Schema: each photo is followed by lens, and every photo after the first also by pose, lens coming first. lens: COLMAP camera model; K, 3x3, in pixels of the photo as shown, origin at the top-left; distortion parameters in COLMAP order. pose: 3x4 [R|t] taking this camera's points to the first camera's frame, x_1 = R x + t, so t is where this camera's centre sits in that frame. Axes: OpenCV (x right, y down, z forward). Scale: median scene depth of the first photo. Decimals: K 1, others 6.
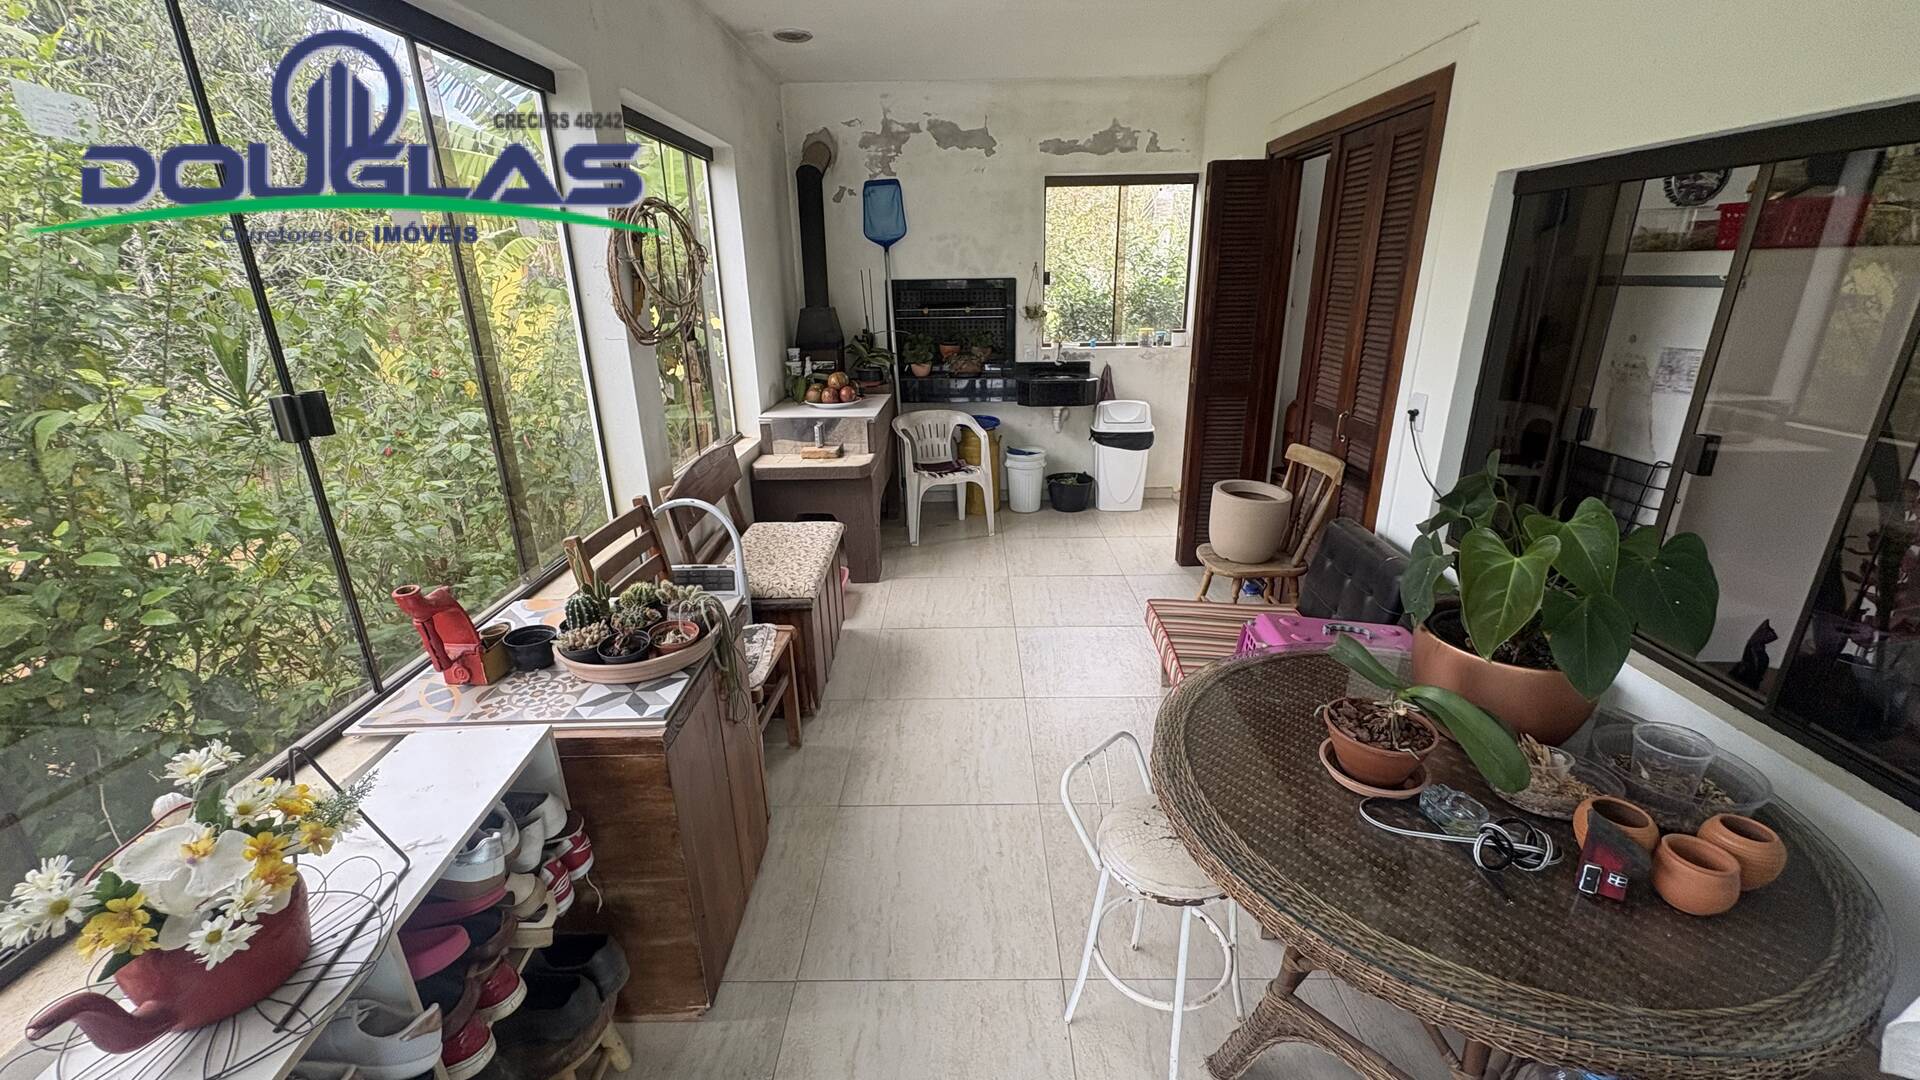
lens RADIAL K [[760.2, 0, 960.0], [0, 760.2, 540.0], [0, 0, 1]] dist [-0.000563, 0.000161]
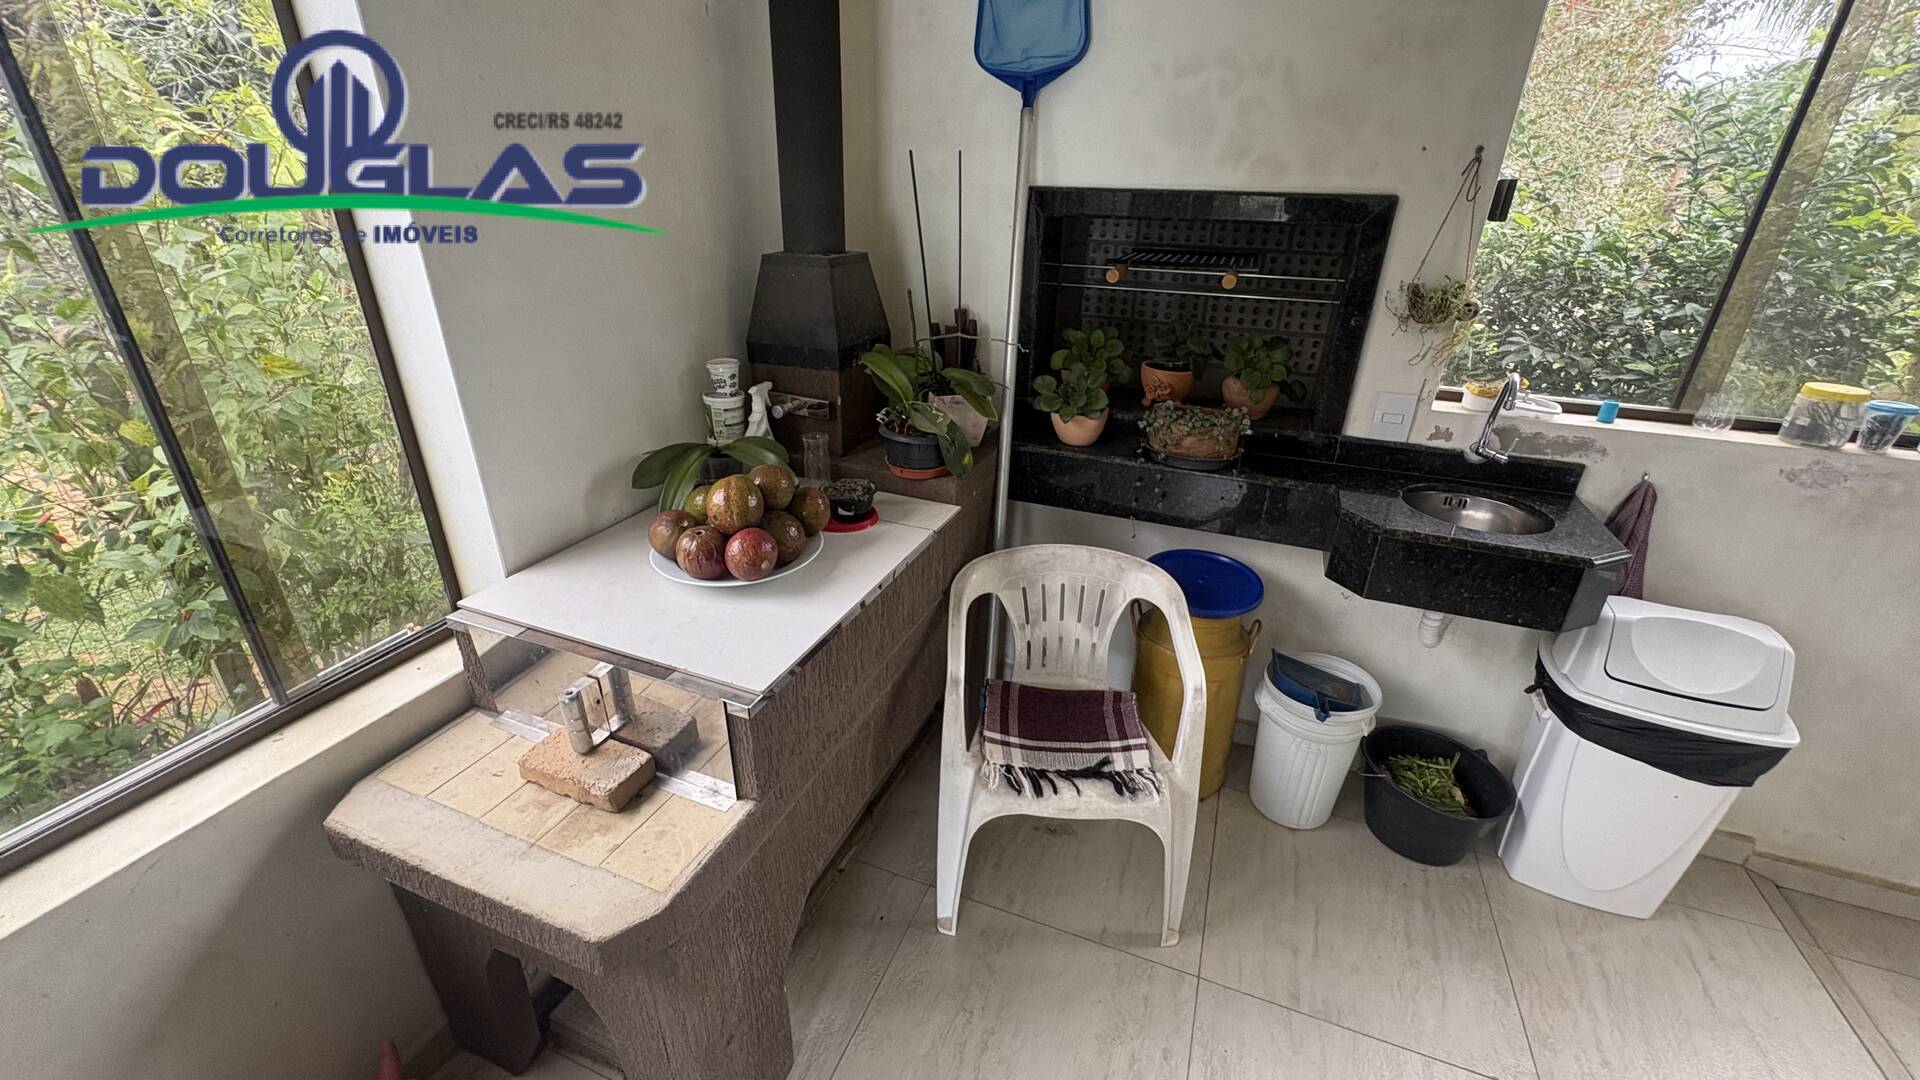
lens RADIAL K [[760.2, 0, 960.0], [0, 760.2, 540.0], [0, 0, 1]] dist [-0.000563, 0.000161]
pose [[0.931663, 0.184867, -0.312776, 0.026386], [-0.152540, 0.980352, 0.125069, -0.210879], [0.329752, -0.068811, 0.941556, 0.618399]]
